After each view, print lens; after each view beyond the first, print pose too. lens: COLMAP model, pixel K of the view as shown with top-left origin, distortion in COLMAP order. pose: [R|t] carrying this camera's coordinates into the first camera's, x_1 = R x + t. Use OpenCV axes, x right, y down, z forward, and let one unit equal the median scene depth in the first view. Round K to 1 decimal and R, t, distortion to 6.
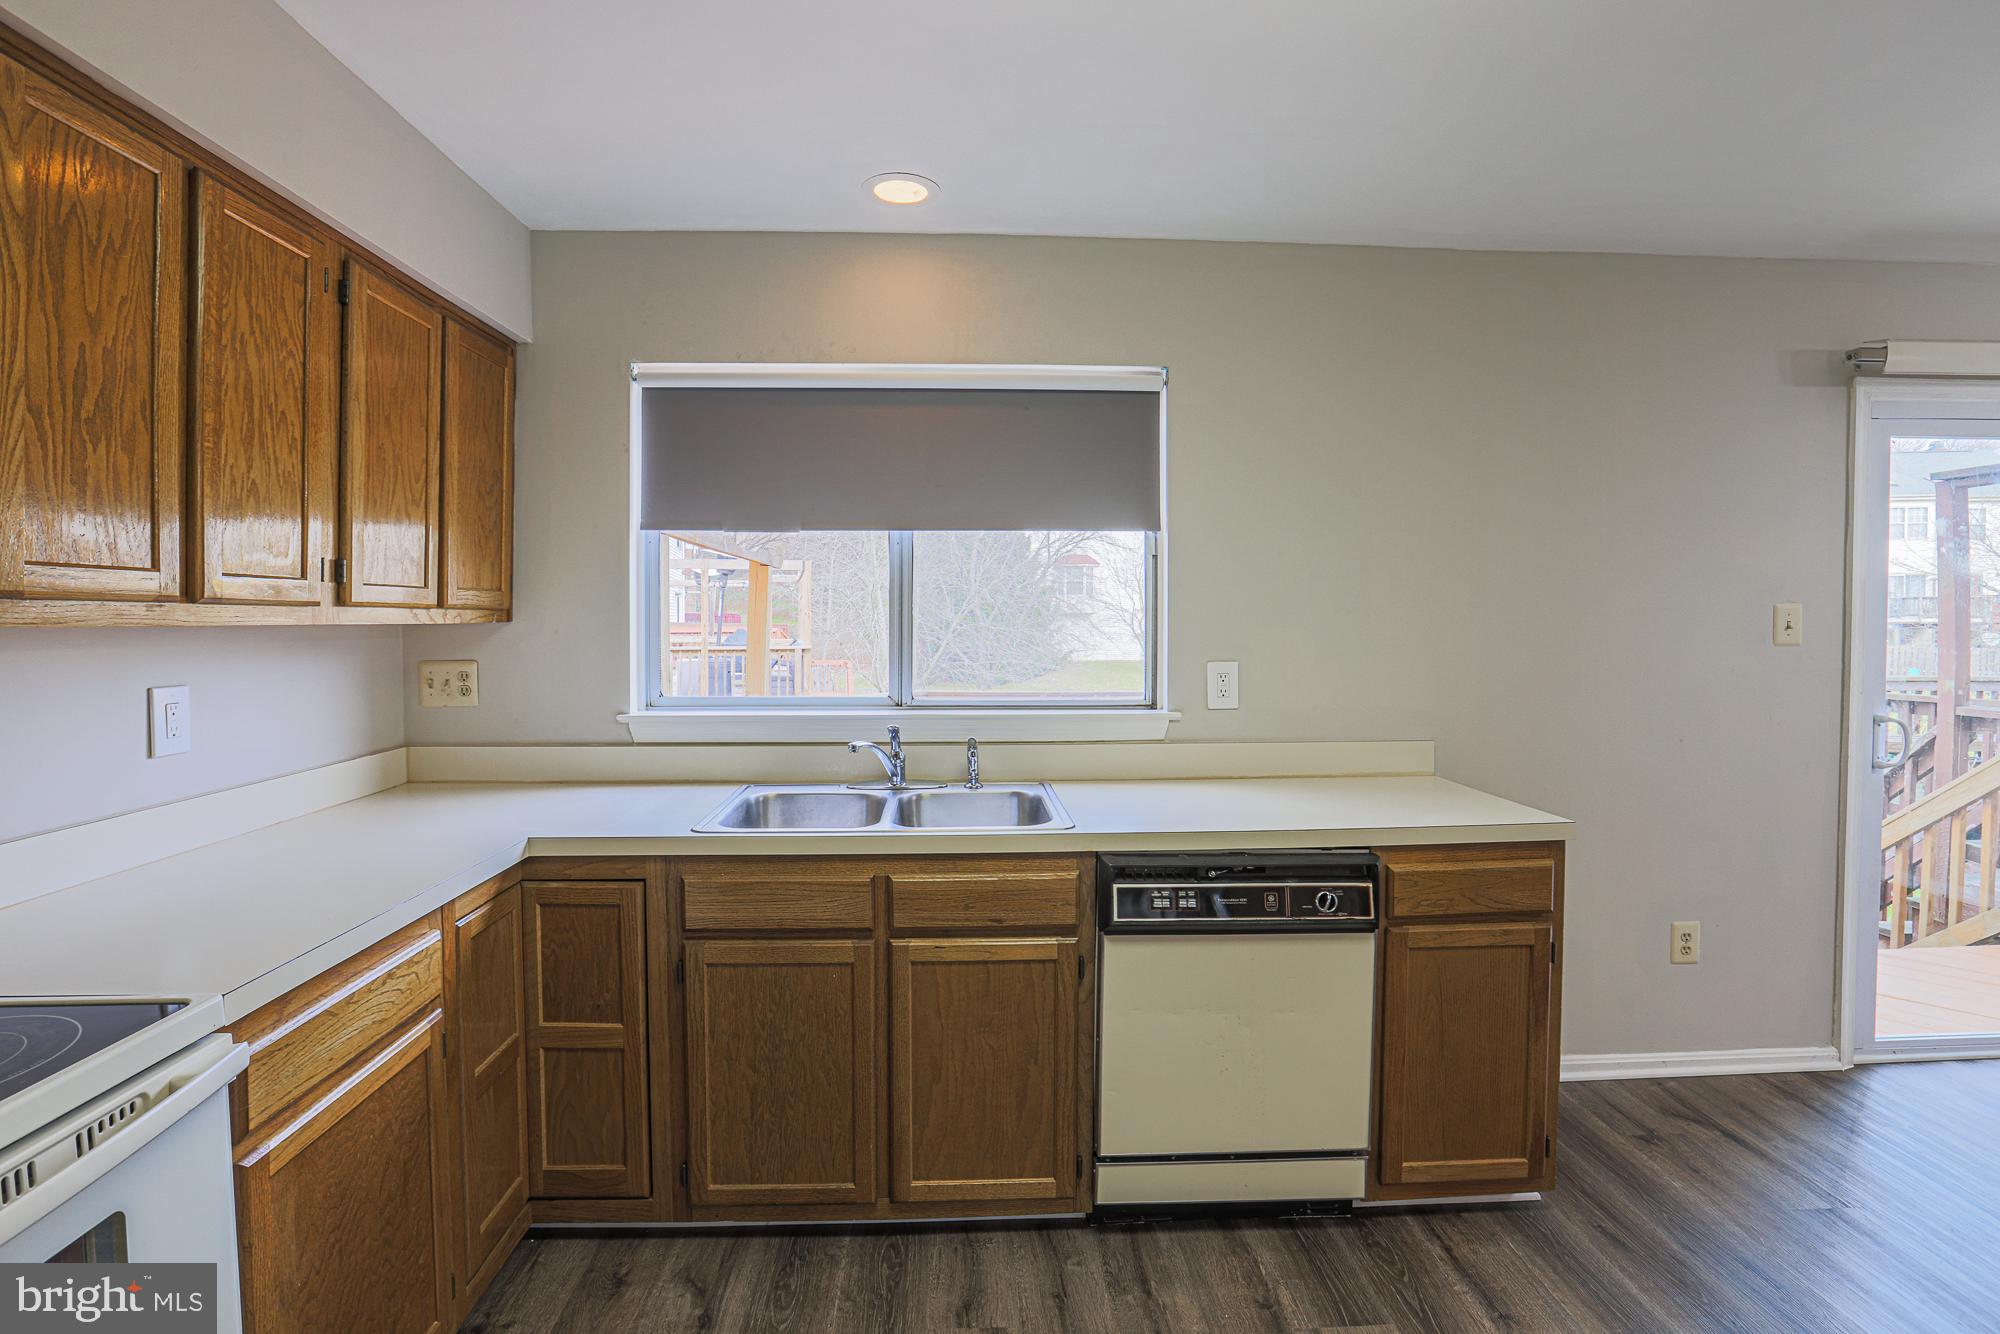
lens RADIAL K [[904.9, 0, 999.4], [0, 904.9, 641.5], [0, 0, 1]] dist [-0.030751, 0.000179]
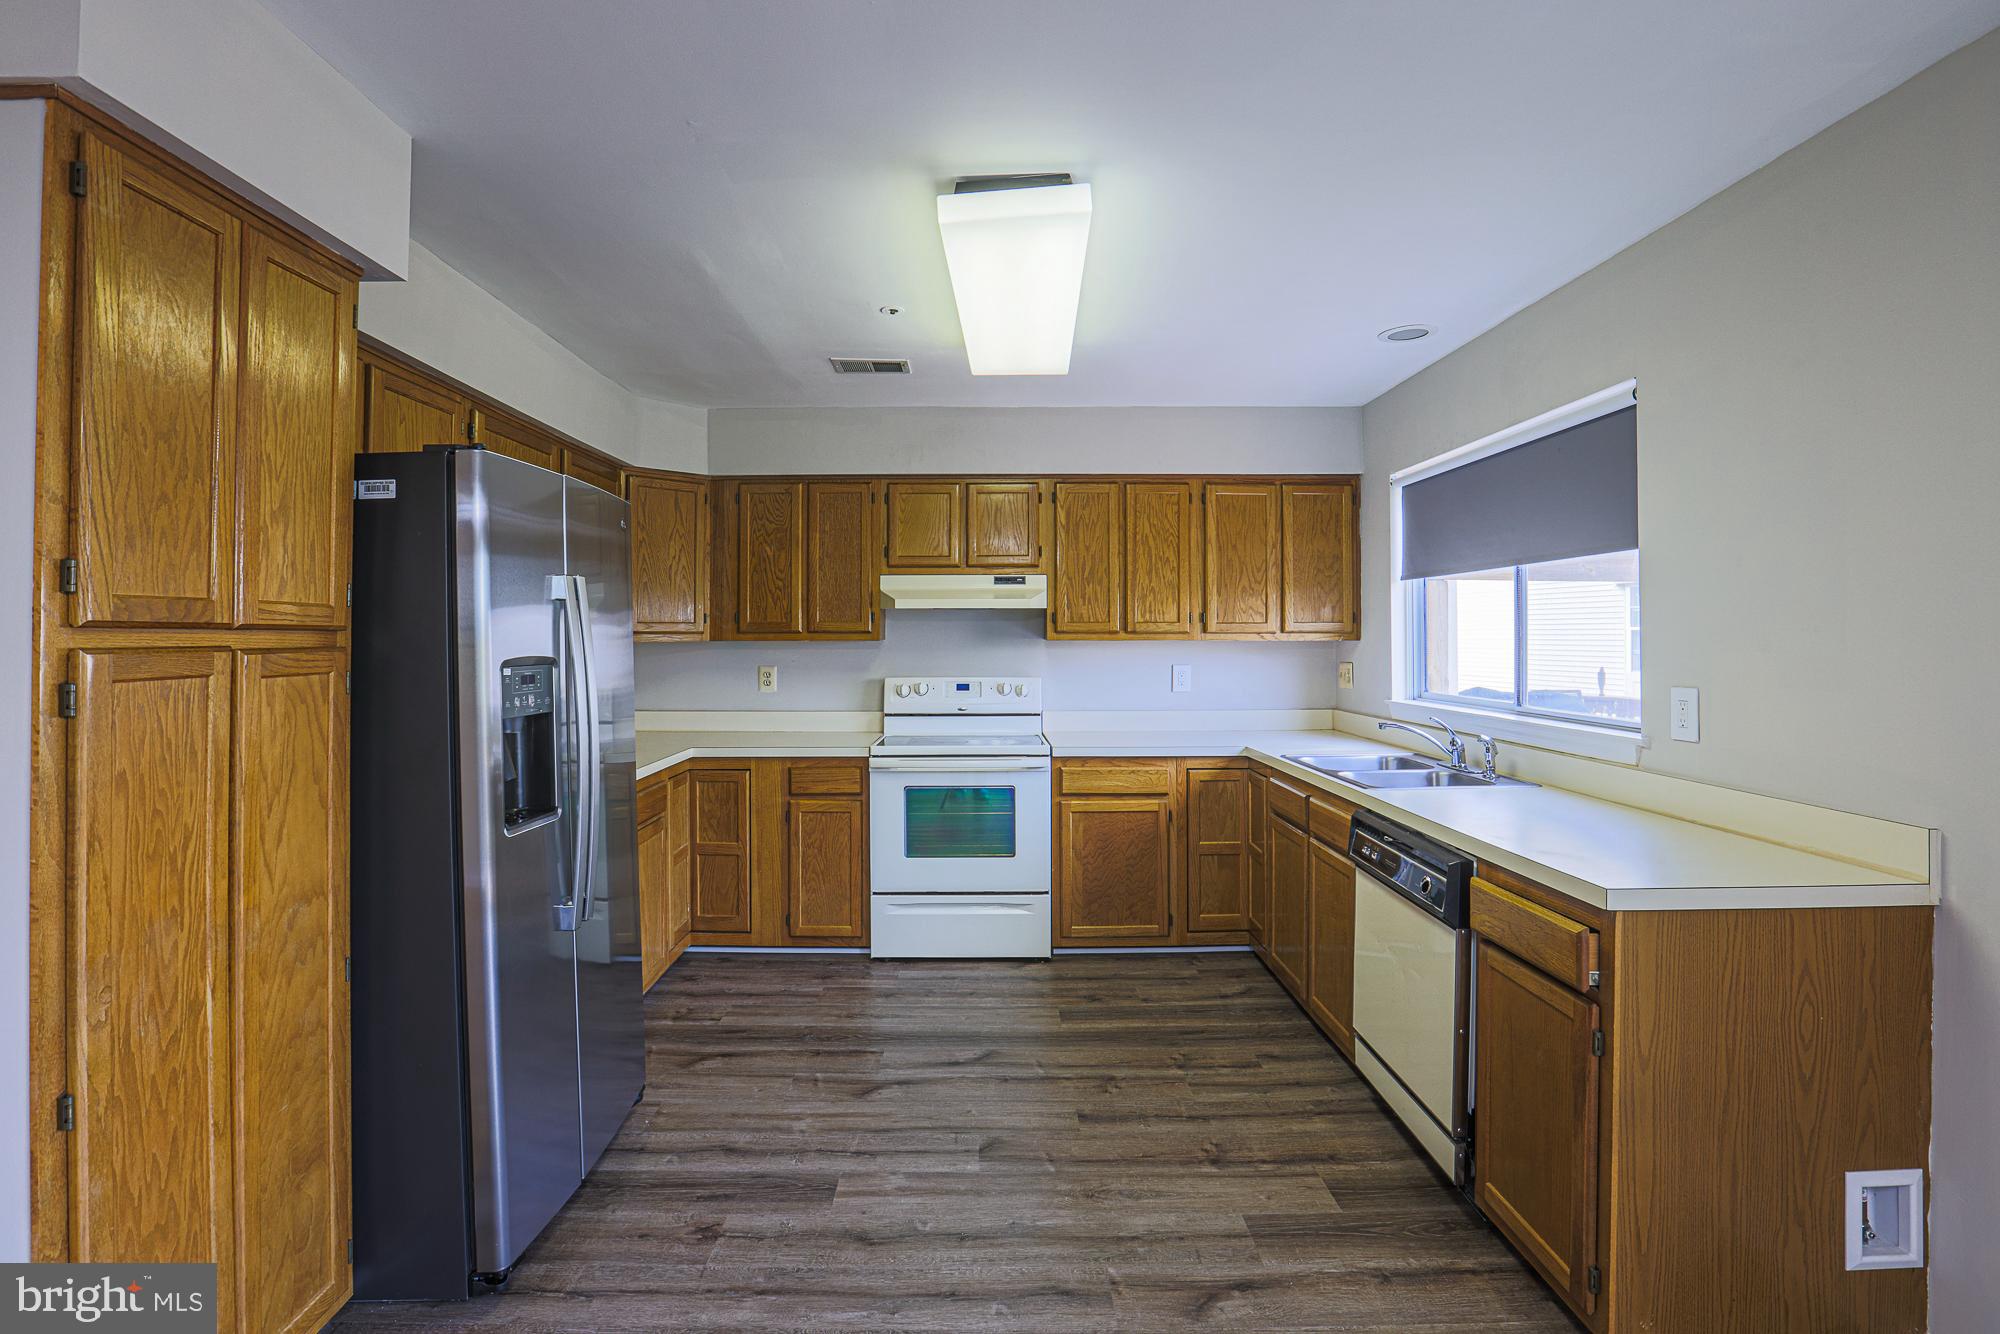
lens RADIAL K [[941.7, 0, 960.7], [0, 941.7, 624.6], [0, 0, 1]] dist [-0.055918, 0.020341]
pose [[-0.057734, -0.015320, -0.998214, 1.268196], [-0.025450, 0.999580, -0.013869, -0.008667], [0.998008, 0.024603, -0.058100, 0.370846]]
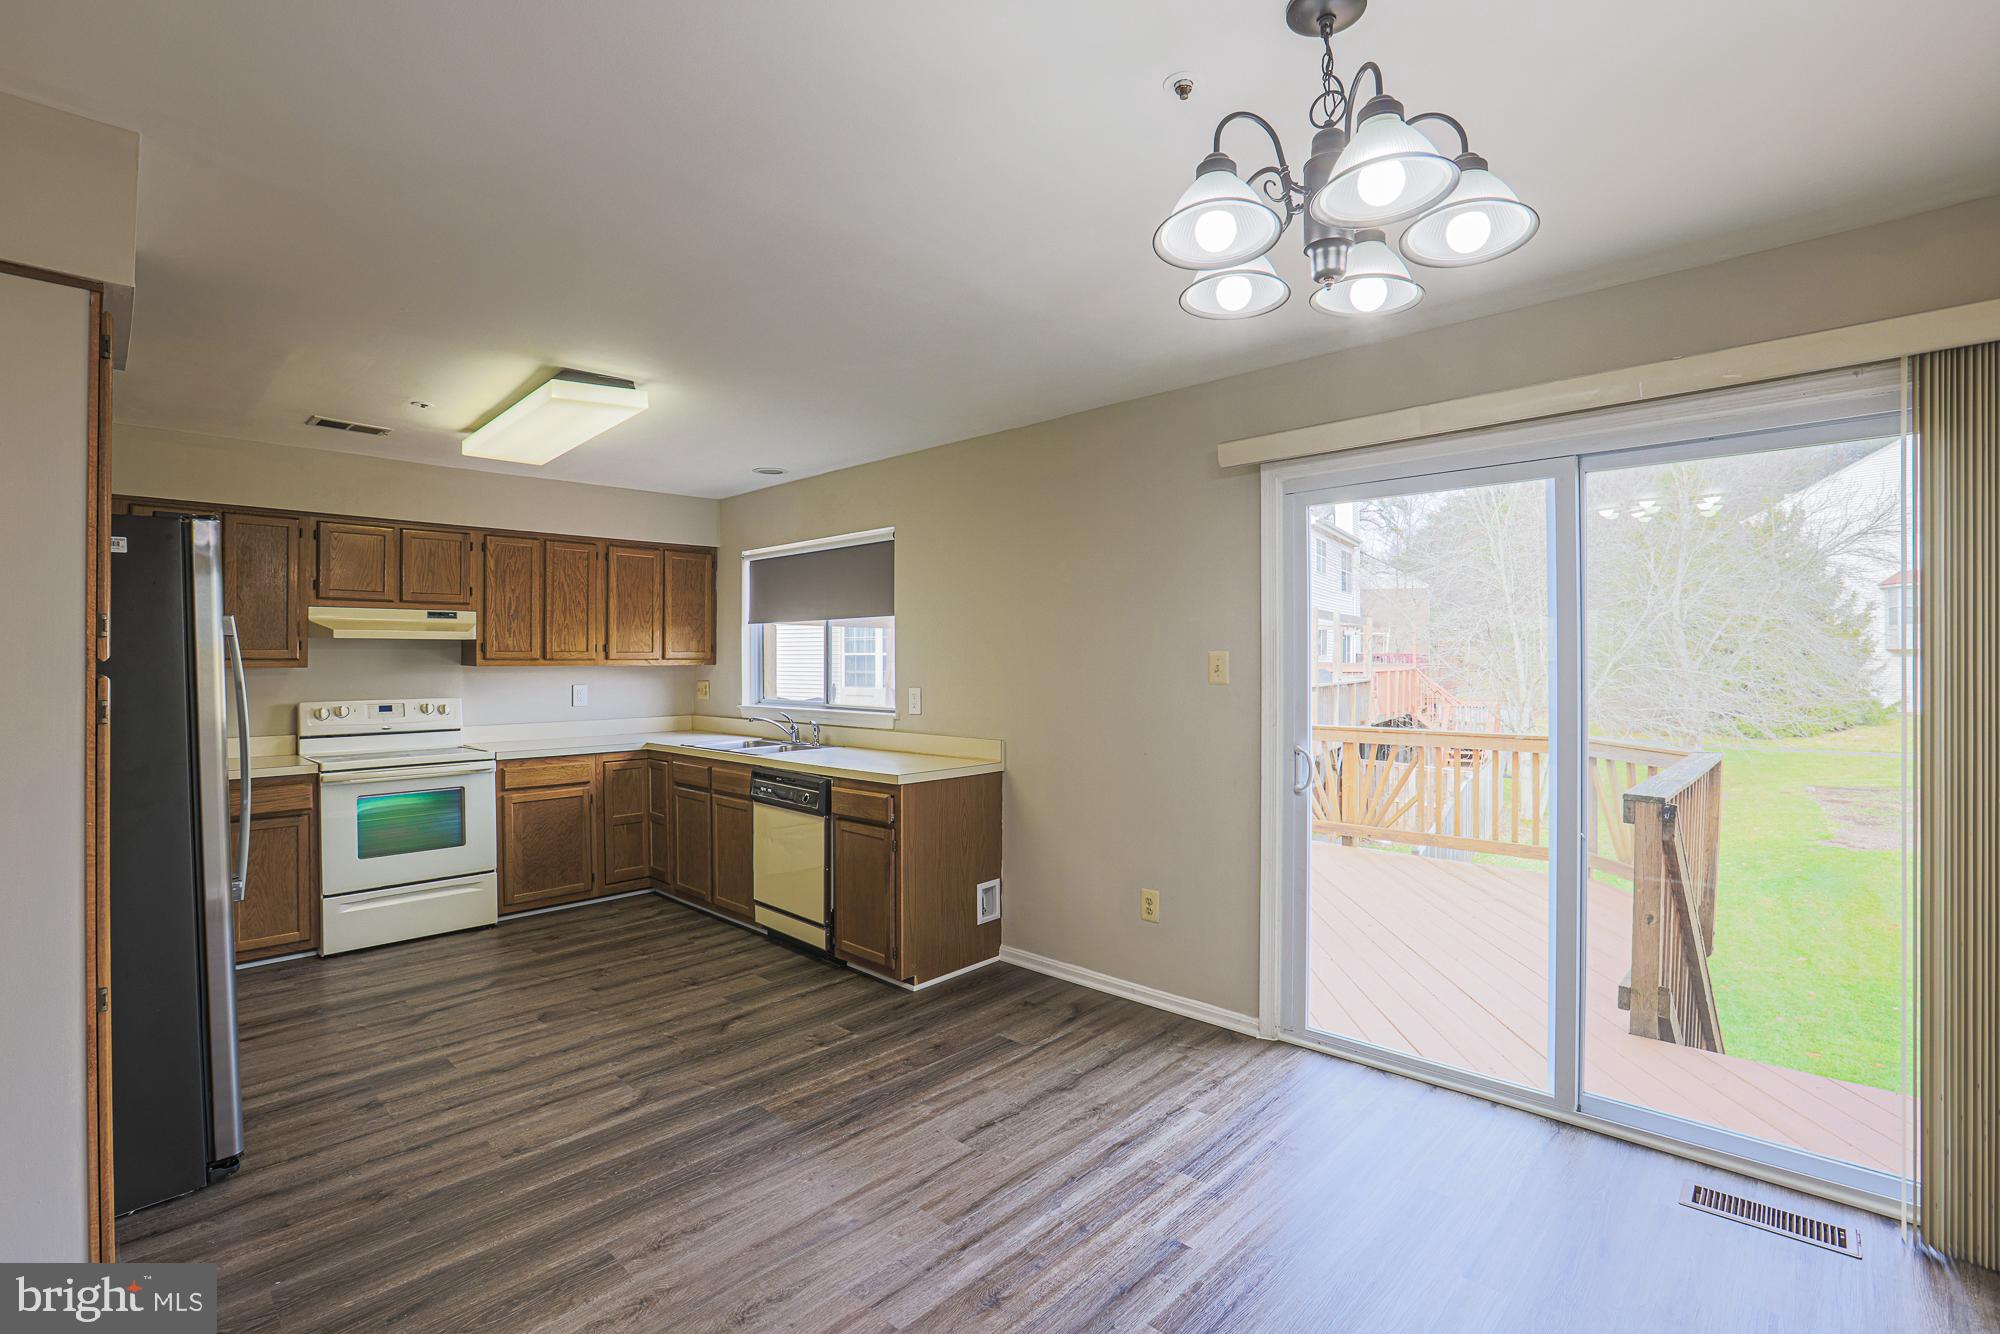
lens RADIAL K [[929.1, 0, 1038.5], [0, 929.1, 654.1], [0, 0, 1]] dist [-0.071201, 0.029701]
pose [[0.710992, -0.008145, -0.703153, 1.825749], [-0.013275, 0.999599, -0.025001, -0.000368], [0.703075, 0.027110, 0.710599, -0.135813]]
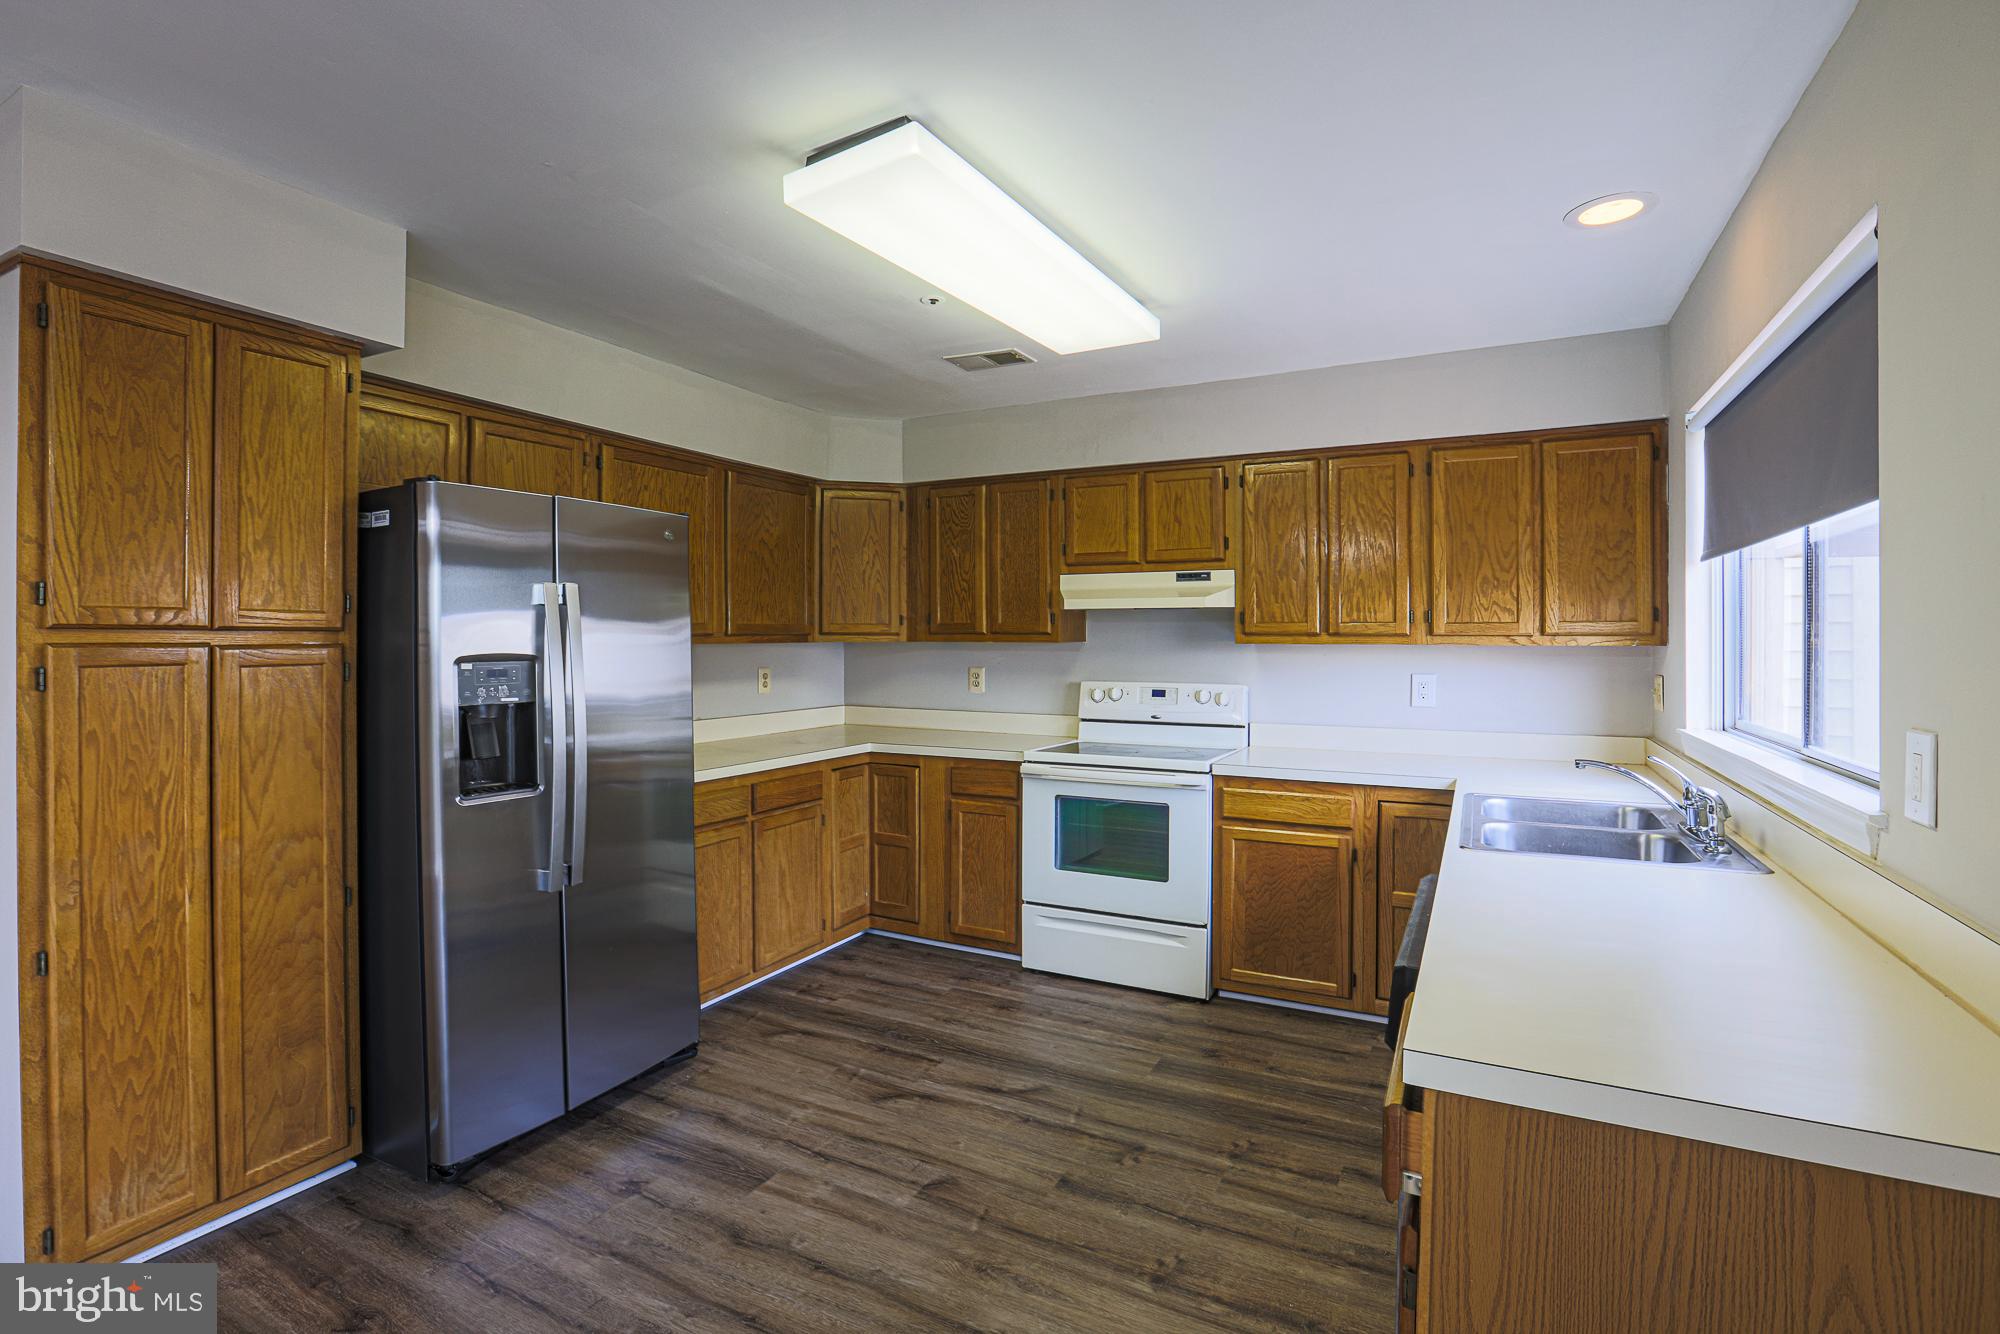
lens RADIAL K [[919.7, 0, 986.6], [0, 919.7, 637.8], [0, 0, 1]] dist [-0.053390, 0.019928]
pose [[-0.515969, -0.004316, -0.856596, 1.008100], [-0.026726, 0.999582, 0.011063, -0.022571], [0.856190, 0.028602, -0.515869, 0.869517]]
